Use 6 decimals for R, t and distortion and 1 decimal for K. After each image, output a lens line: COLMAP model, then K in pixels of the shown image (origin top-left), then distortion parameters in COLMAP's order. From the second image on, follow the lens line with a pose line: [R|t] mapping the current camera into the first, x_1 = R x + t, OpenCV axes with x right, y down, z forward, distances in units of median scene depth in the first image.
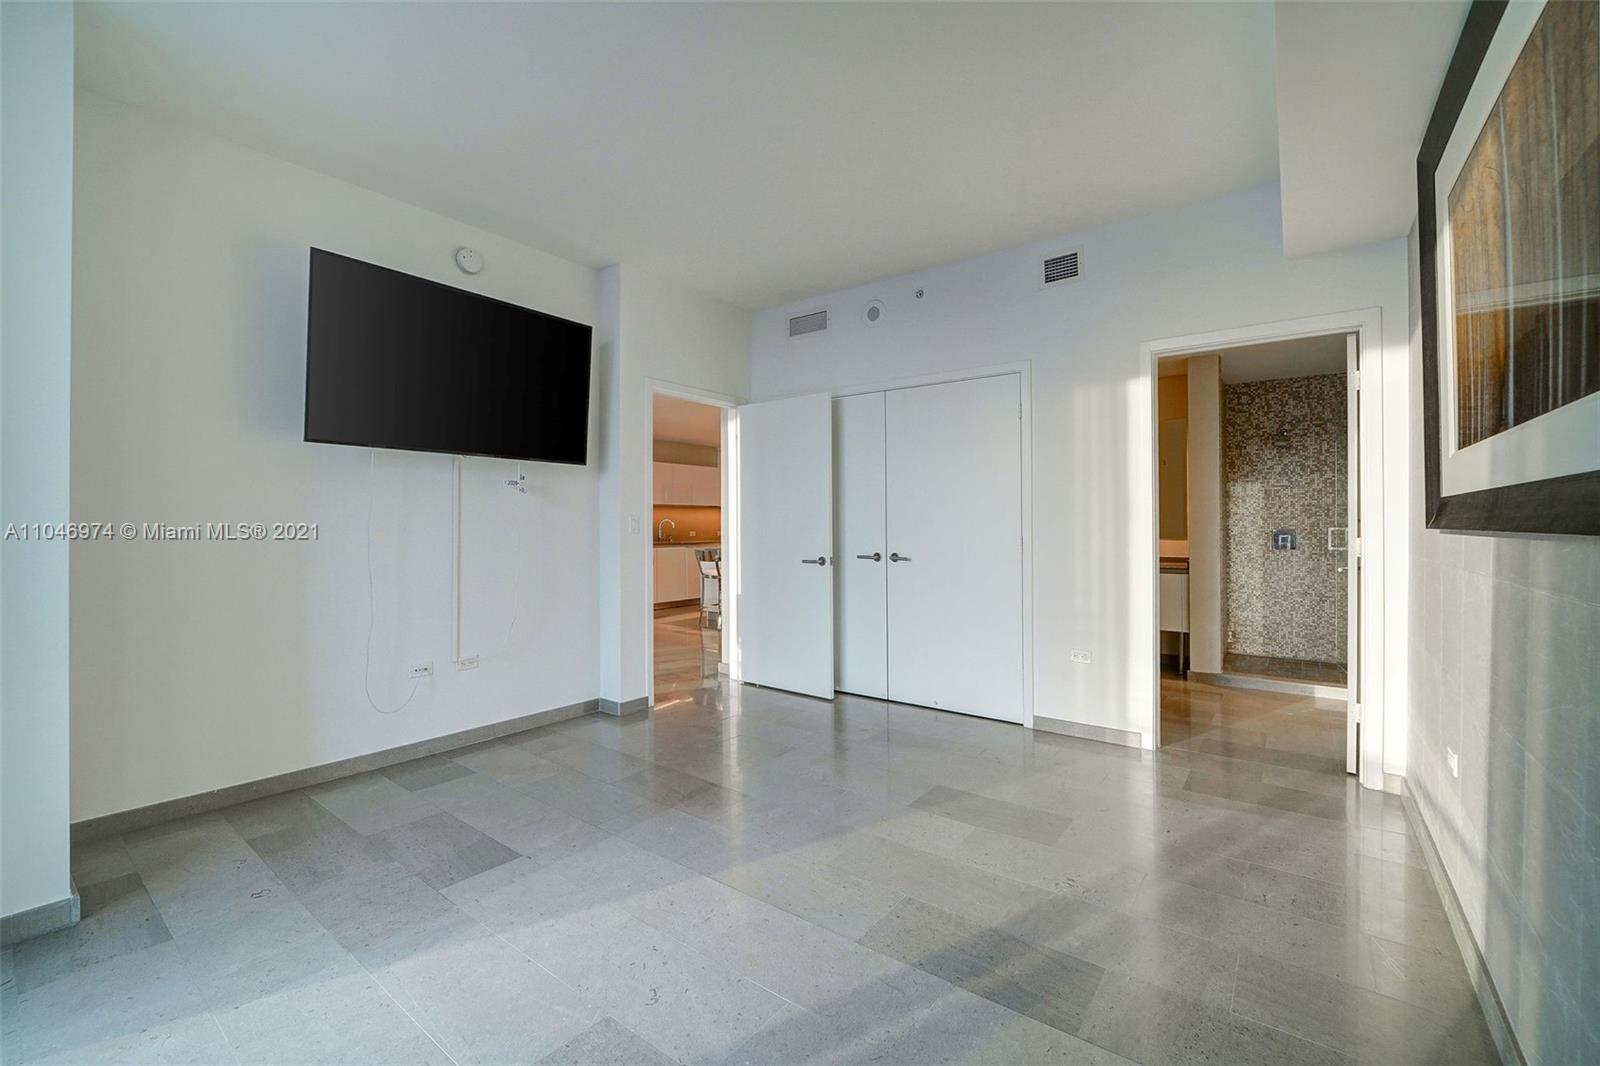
lens RADIAL K [[659.5, 0, 796.2], [0, 659.5, 530.4], [0, 0, 1]] dist [-0.012470, 0.000216]
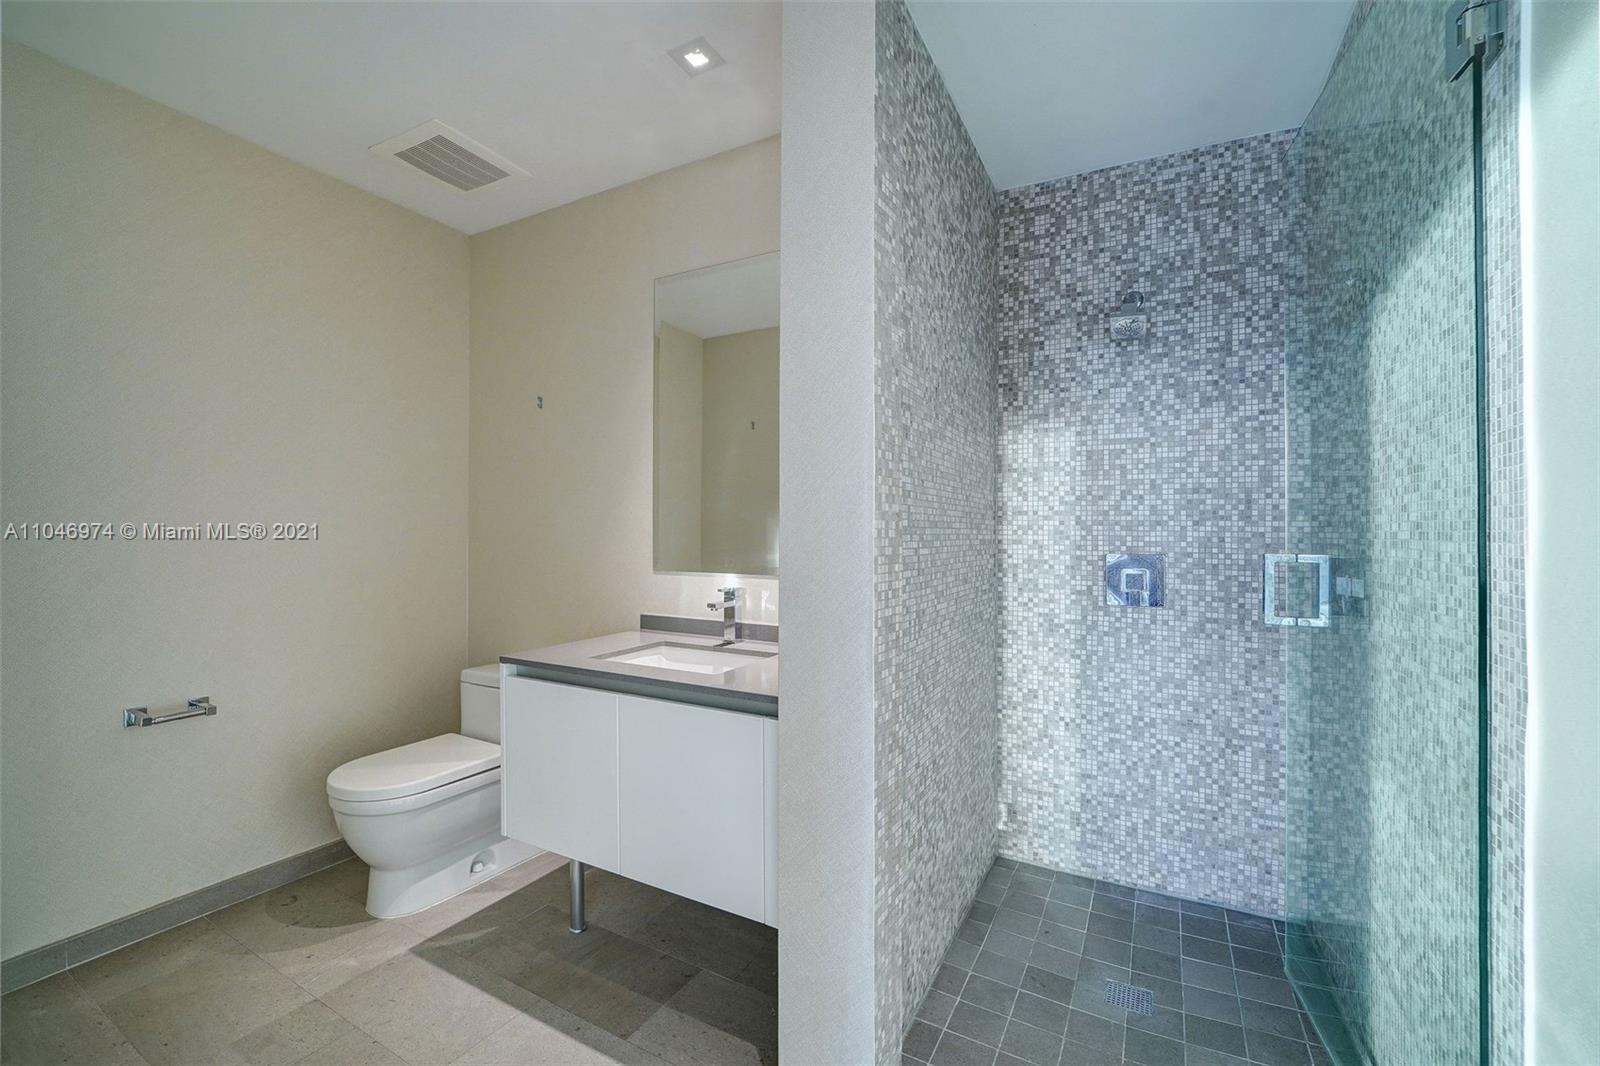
lens RADIAL K [[659.5, 0, 796.2], [0, 659.5, 530.4], [0, 0, 1]] dist [-0.012470, 0.000216]
pose [[0.997322, 0.015671, -0.071435, 0.572721], [-0.016608, 0.999783, -0.012547, -0.006826], [0.071223, 0.013700, 0.997366, 0.599416]]
